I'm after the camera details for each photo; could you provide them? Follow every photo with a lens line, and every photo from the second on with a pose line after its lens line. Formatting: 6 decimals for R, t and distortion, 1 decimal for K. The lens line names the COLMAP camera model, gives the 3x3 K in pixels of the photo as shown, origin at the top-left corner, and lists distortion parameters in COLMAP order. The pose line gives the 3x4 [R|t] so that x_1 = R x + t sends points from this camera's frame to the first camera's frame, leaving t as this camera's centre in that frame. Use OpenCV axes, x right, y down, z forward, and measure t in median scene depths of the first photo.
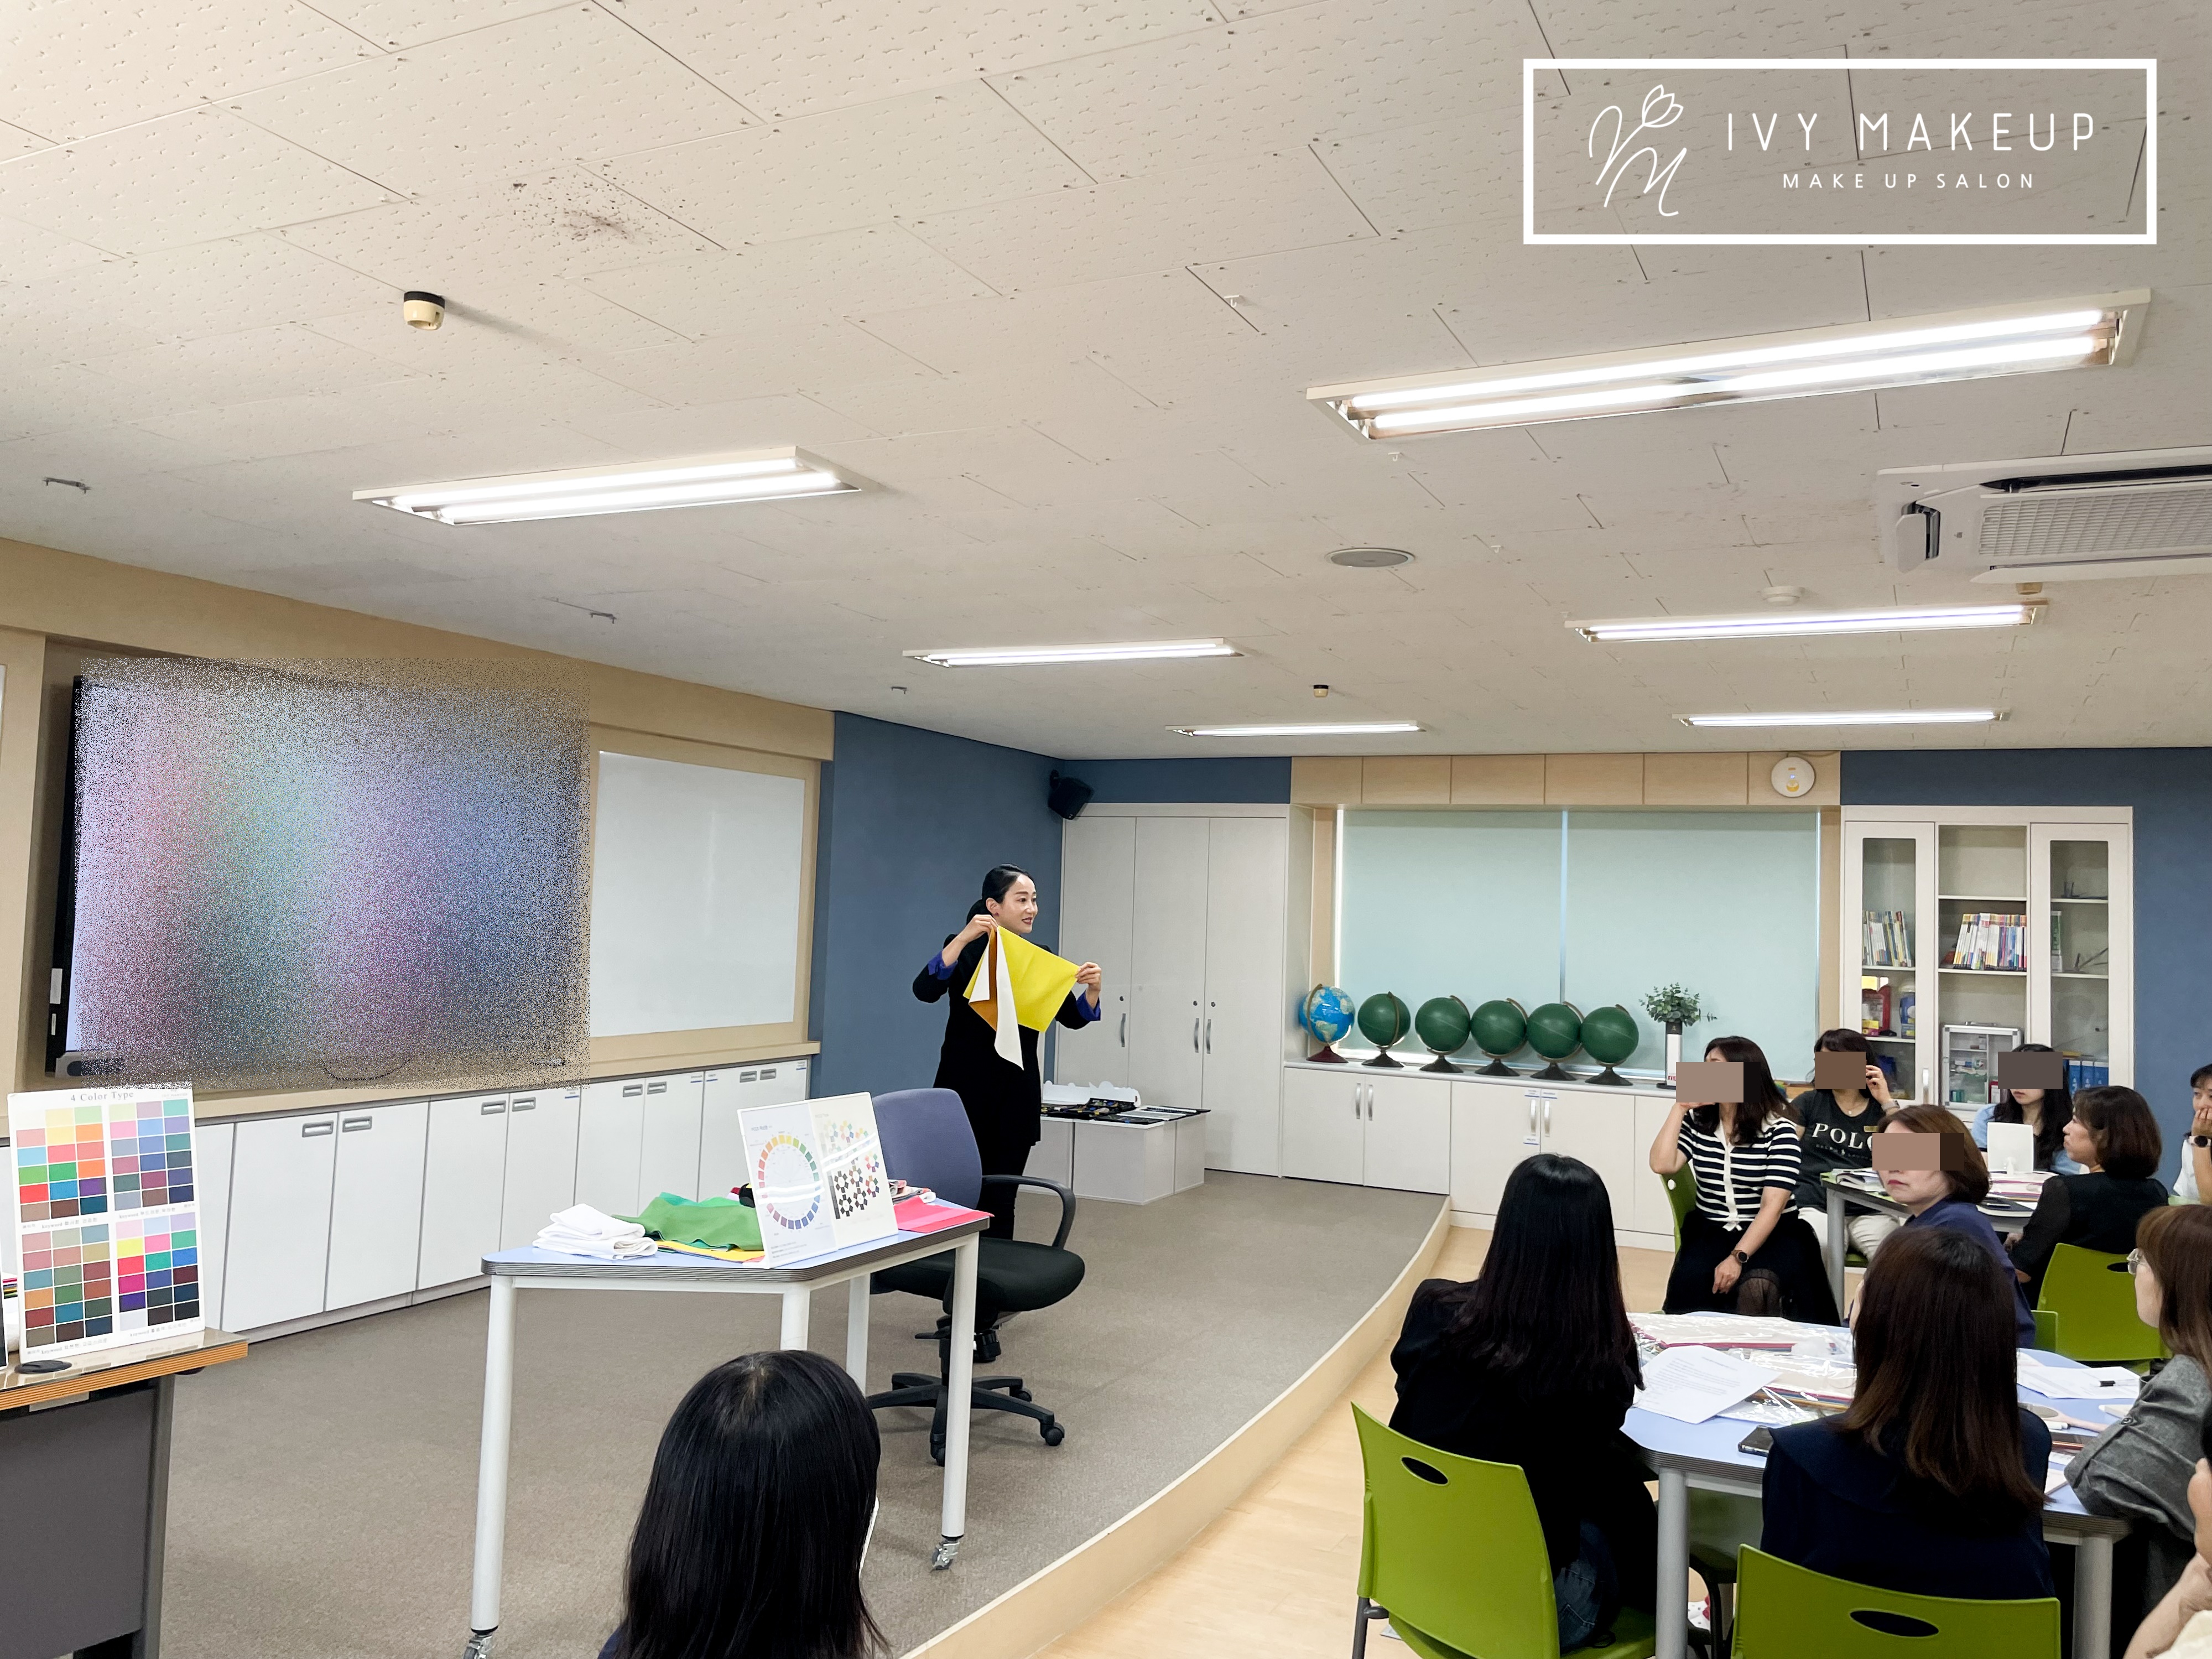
lens RADIAL K [[1677.8, 0, 1117.0], [0, 1677.8, 796.9], [0, 0, 1]] dist [0.074915, -0.090107]
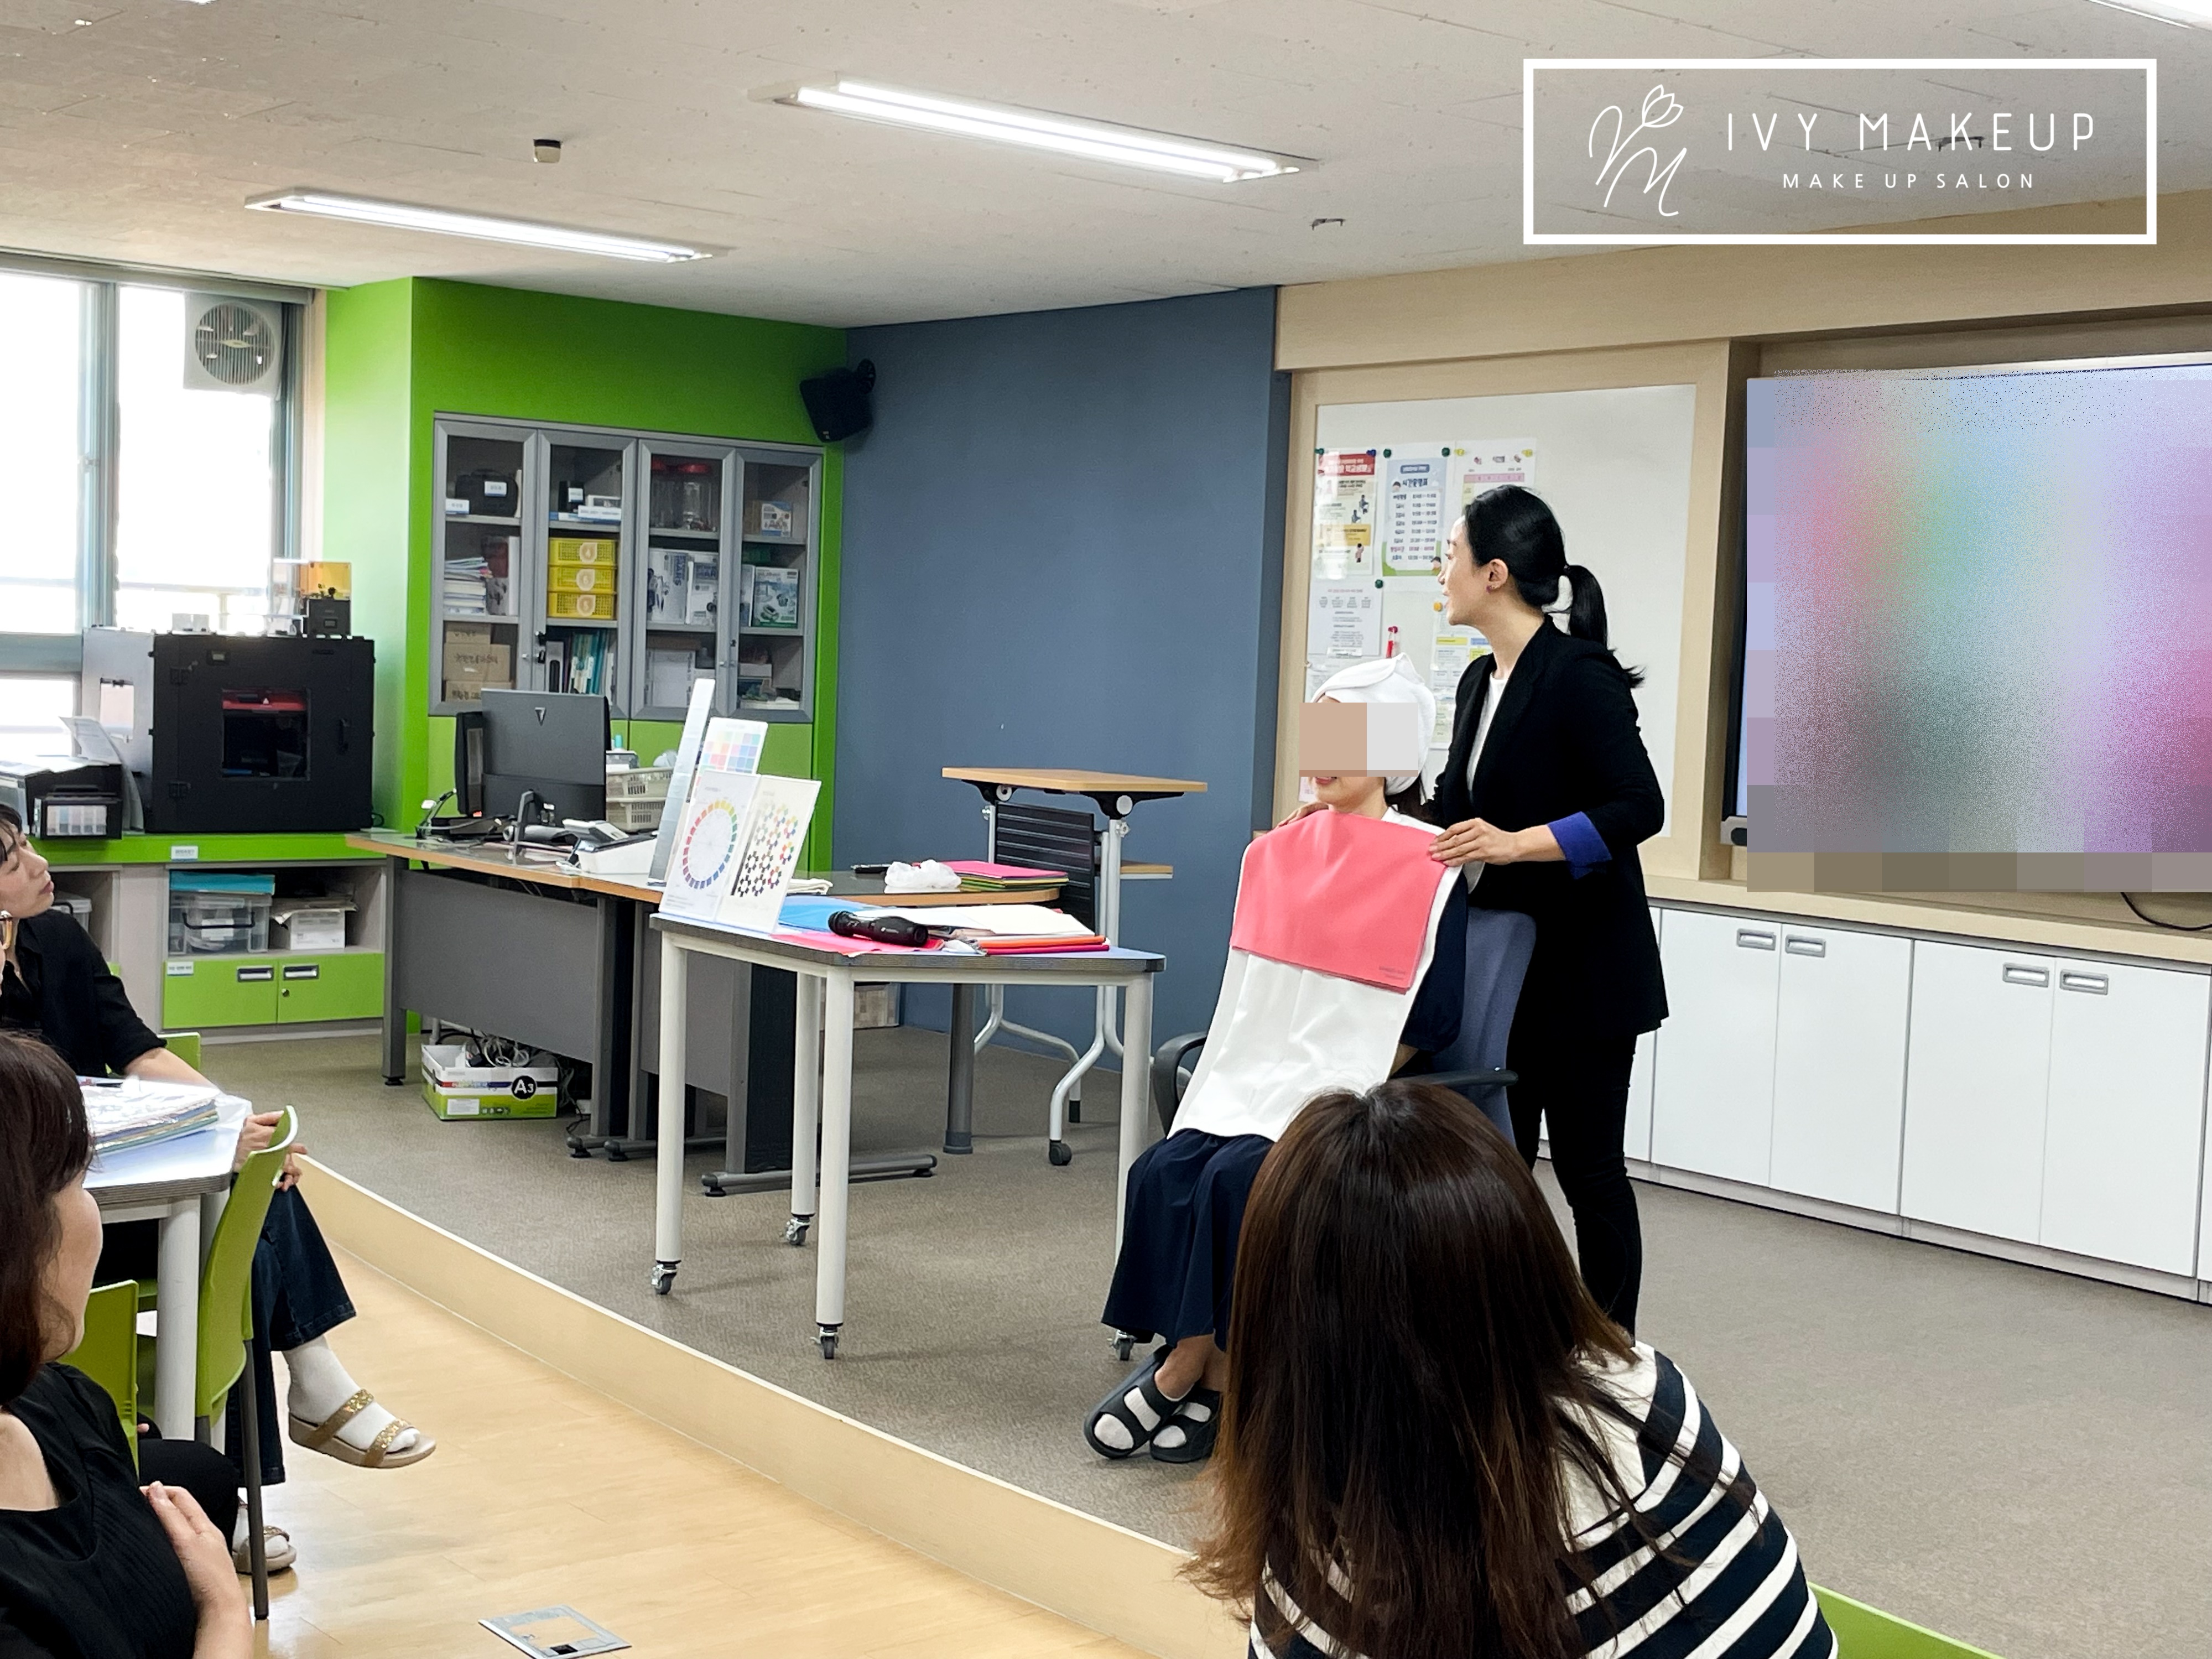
lens RADIAL K [[2940.6, 0, 1089.4], [0, 2940.6, 853.5], [0, 0, 1]] dist [0.067005, 0.000000]
pose [[-0.426079, 0.012472, -0.904600, 0.767378], [0.009679, 0.999911, 0.009227, 0.130560], [0.904634, -0.004824, -0.426162, 1.159197]]
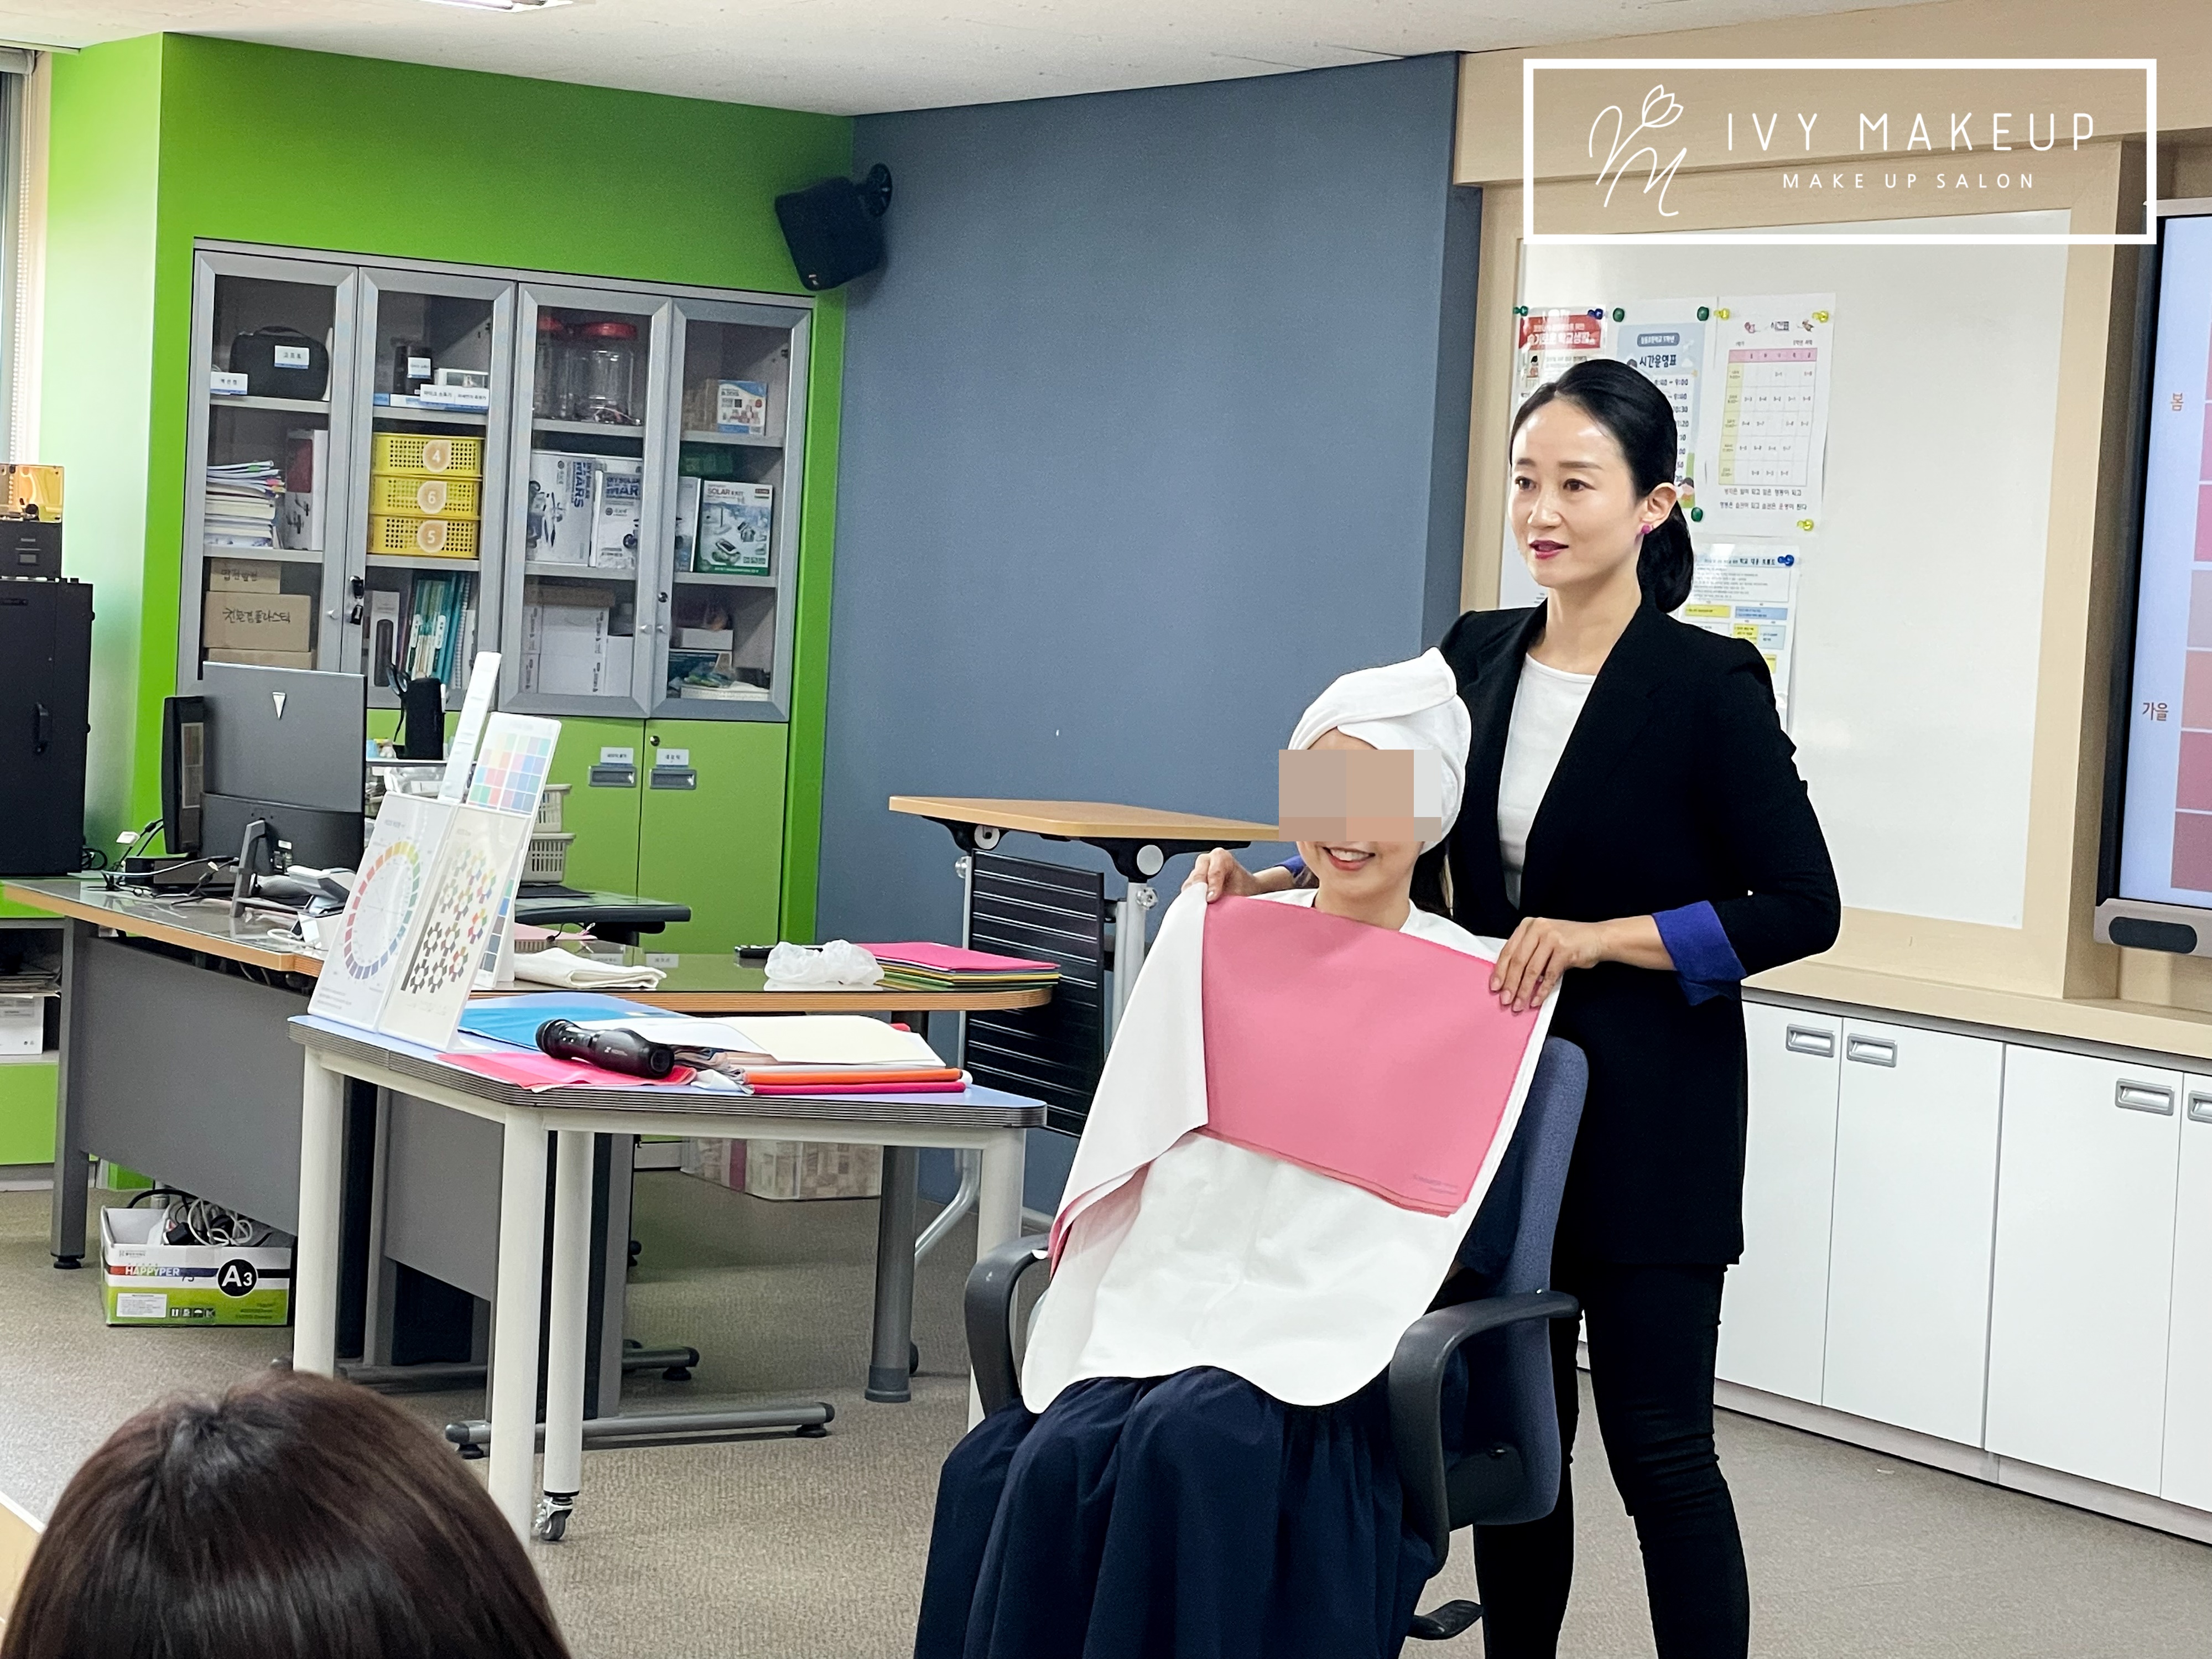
lens RADIAL K [[4492.4, 0, 1119.4], [0, 4492.4, 811.9], [0, 0, 1]] dist [0.099446, 0.000000]
pose [[-0.503060, -0.019229, -0.864038, 0.680836], [-0.011098, 0.999814, -0.015789, 0.127655], [0.864180, 0.001647, -0.503179, 1.250582]]
